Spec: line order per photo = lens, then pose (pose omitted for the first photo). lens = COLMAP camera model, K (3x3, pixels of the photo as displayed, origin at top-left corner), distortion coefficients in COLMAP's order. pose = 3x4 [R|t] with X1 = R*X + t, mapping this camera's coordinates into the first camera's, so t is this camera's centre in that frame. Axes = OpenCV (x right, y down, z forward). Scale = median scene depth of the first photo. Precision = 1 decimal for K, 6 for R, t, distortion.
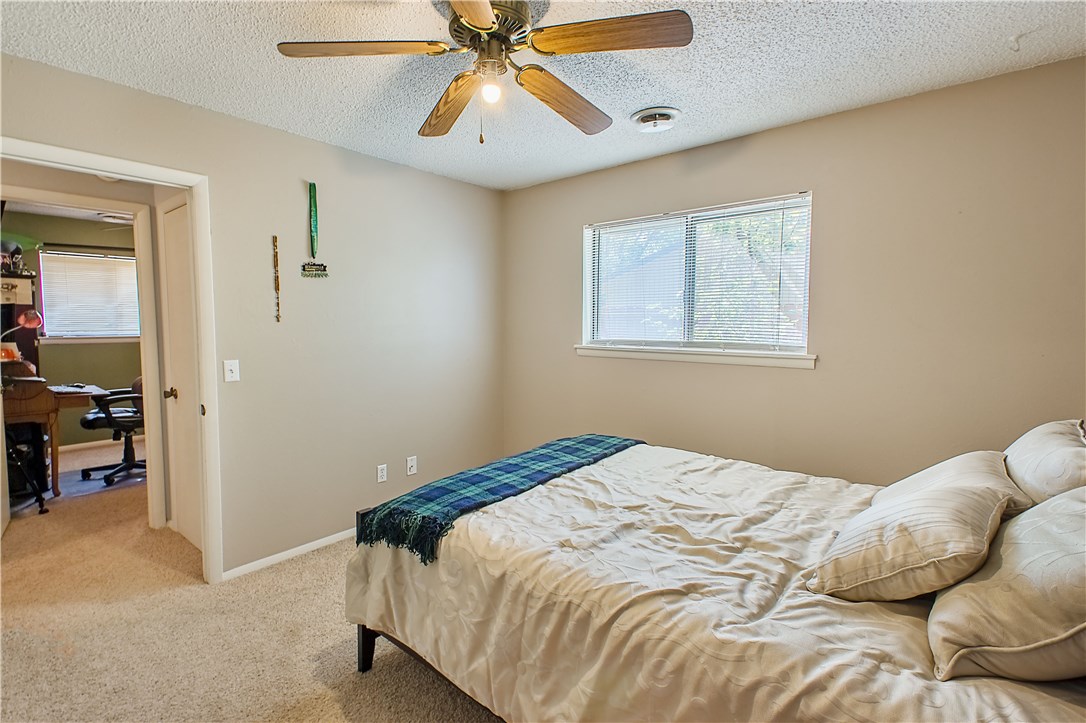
lens RADIAL K [[507.4, 0, 542.5], [0, 507.4, 360.5], [0, 0, 1]] dist [0.020957, -0.004091]
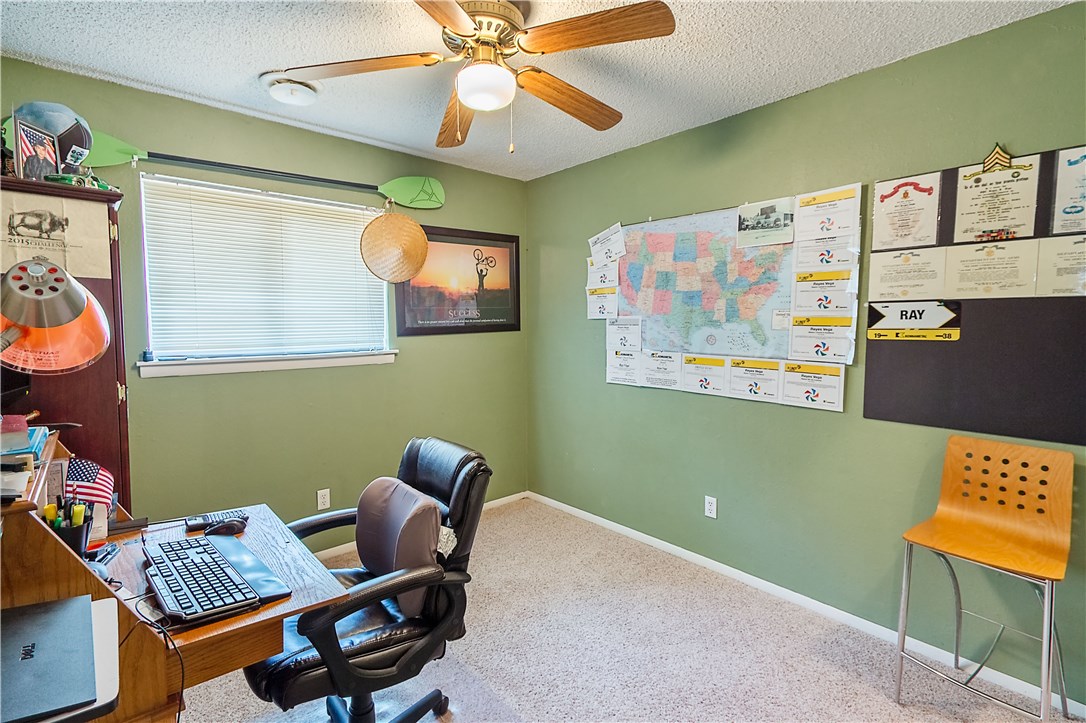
lens RADIAL K [[504.1, 0, 539.0], [0, 504.1, 360.4], [0, 0, 1]] dist [0.019008, -0.004151]
pose [[0.990696, 0.000049, -0.136094, -0.663348], [-0.000441, 0.999996, -0.002852, -0.054046], [0.136094, 0.002886, 0.990692, 0.706058]]
